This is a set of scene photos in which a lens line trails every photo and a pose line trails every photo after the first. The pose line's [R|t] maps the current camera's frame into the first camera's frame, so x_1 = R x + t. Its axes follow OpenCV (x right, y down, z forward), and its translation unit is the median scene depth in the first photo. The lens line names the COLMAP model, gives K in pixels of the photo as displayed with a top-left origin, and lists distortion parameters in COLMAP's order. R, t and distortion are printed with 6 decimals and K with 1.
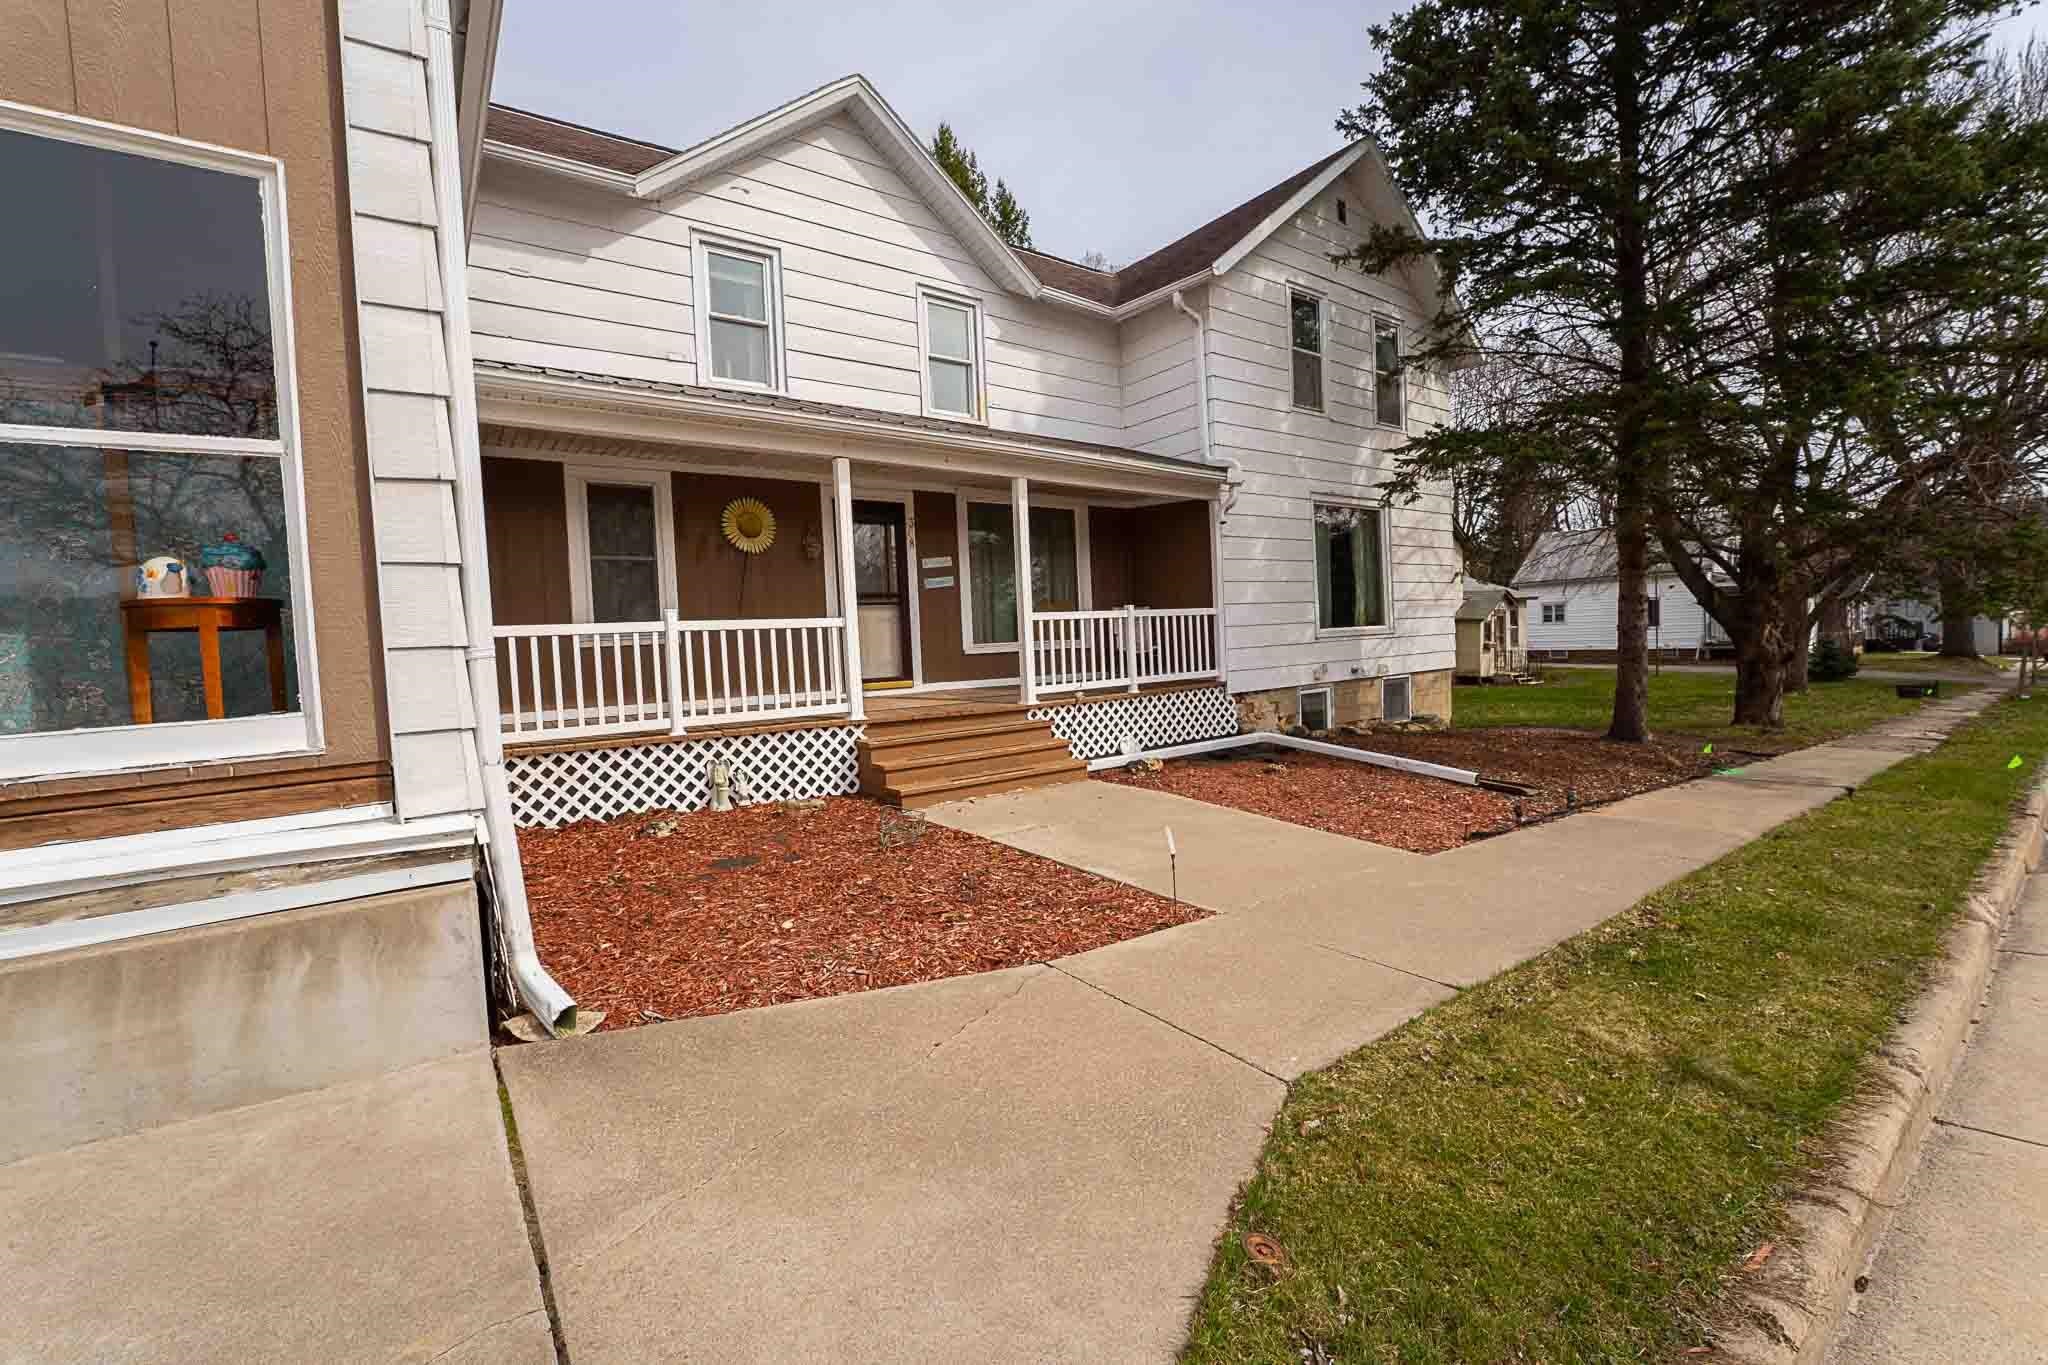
lens RADIAL K [[840.5, 0, 1024.0], [0, 840.5, 682.5], [0, 0, 1]] dist [-0.022101, 0.000202]
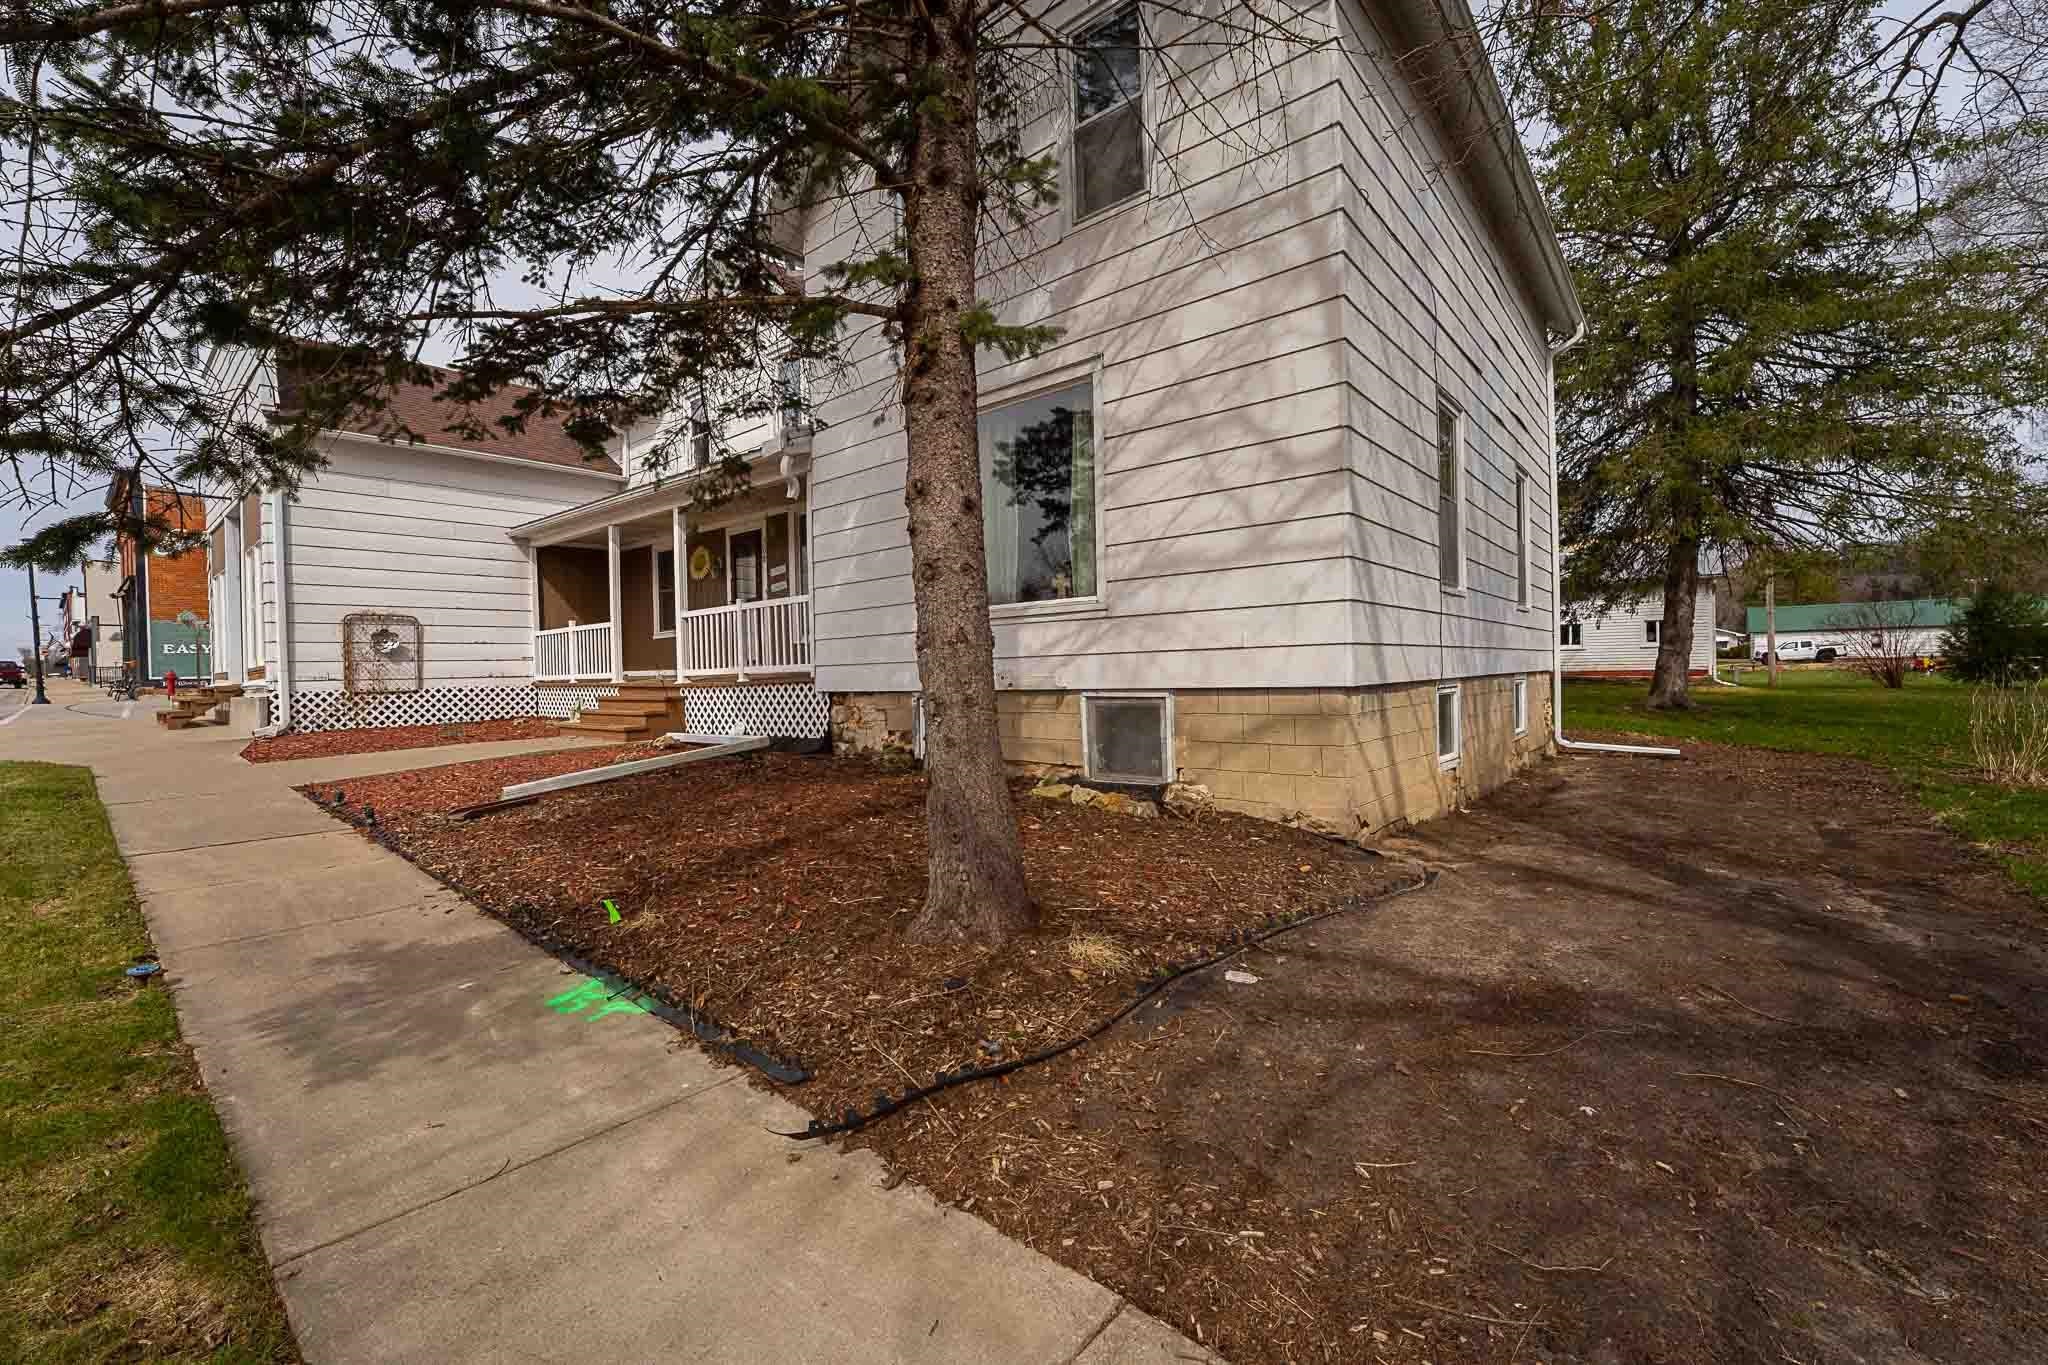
lens RADIAL K [[840.5, 0, 1024.0], [0, 840.5, 682.5], [0, 0, 1]] dist [-0.022101, 0.000202]
pose [[0.244460, 0.047362, -0.968502, 1.204567], [-0.044609, 0.998298, 0.037559, -0.040837], [0.968633, 0.034022, 0.246157, 1.057539]]
